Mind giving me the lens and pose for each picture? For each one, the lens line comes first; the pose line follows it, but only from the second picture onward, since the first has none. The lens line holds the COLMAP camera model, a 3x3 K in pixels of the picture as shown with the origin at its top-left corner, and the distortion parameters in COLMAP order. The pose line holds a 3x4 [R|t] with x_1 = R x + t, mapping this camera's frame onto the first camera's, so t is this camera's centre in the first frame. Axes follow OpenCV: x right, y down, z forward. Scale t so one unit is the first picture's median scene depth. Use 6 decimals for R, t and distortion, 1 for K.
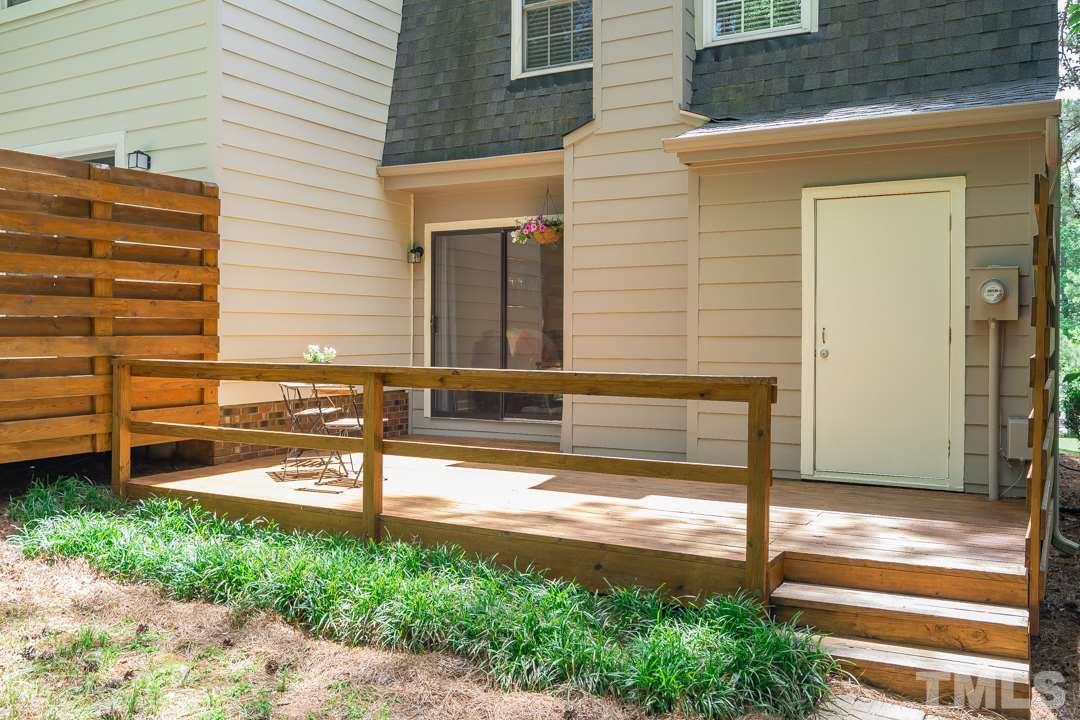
lens RADIAL K [[944.5, 0, 539.3], [0, 944.5, 355.2], [0, 0, 1]] dist [-0.013967, 0.012645]
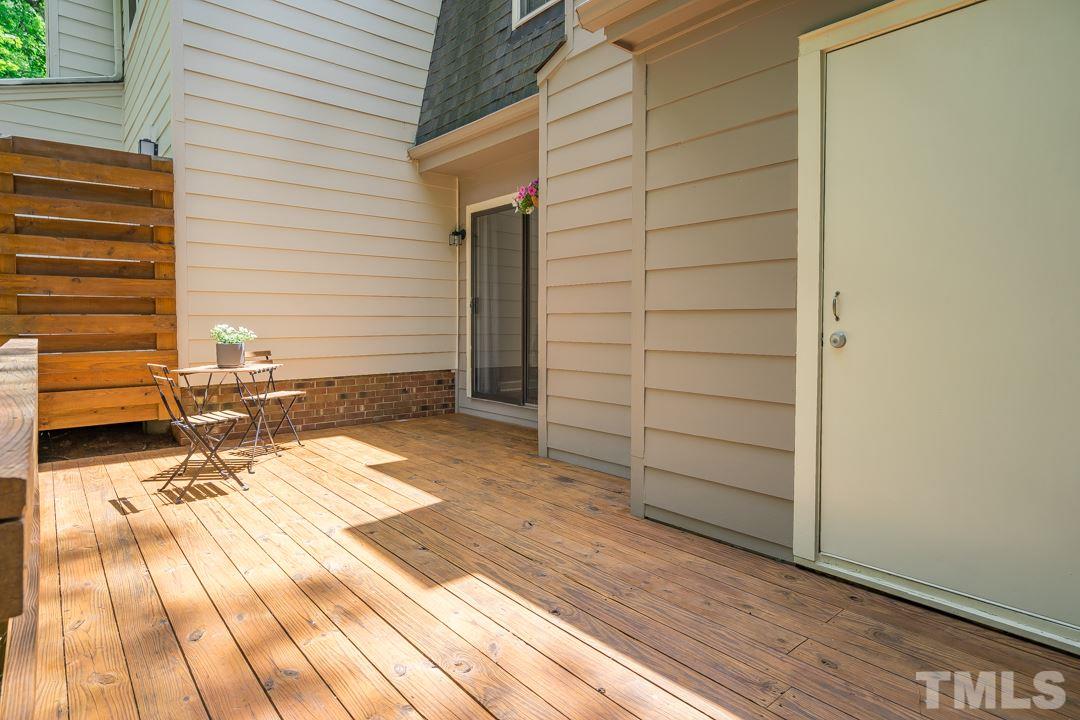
lens RADIAL K [[595.0, 0, 550.2], [0, 595.0, 342.8], [0, 0, 1]] dist [-0.006533, -0.001805]
pose [[0.940067, 0.011959, -0.340781, 0.223771], [-0.007533, 0.999869, 0.014308, -0.003428], [0.340907, -0.010884, 0.940034, 0.533132]]
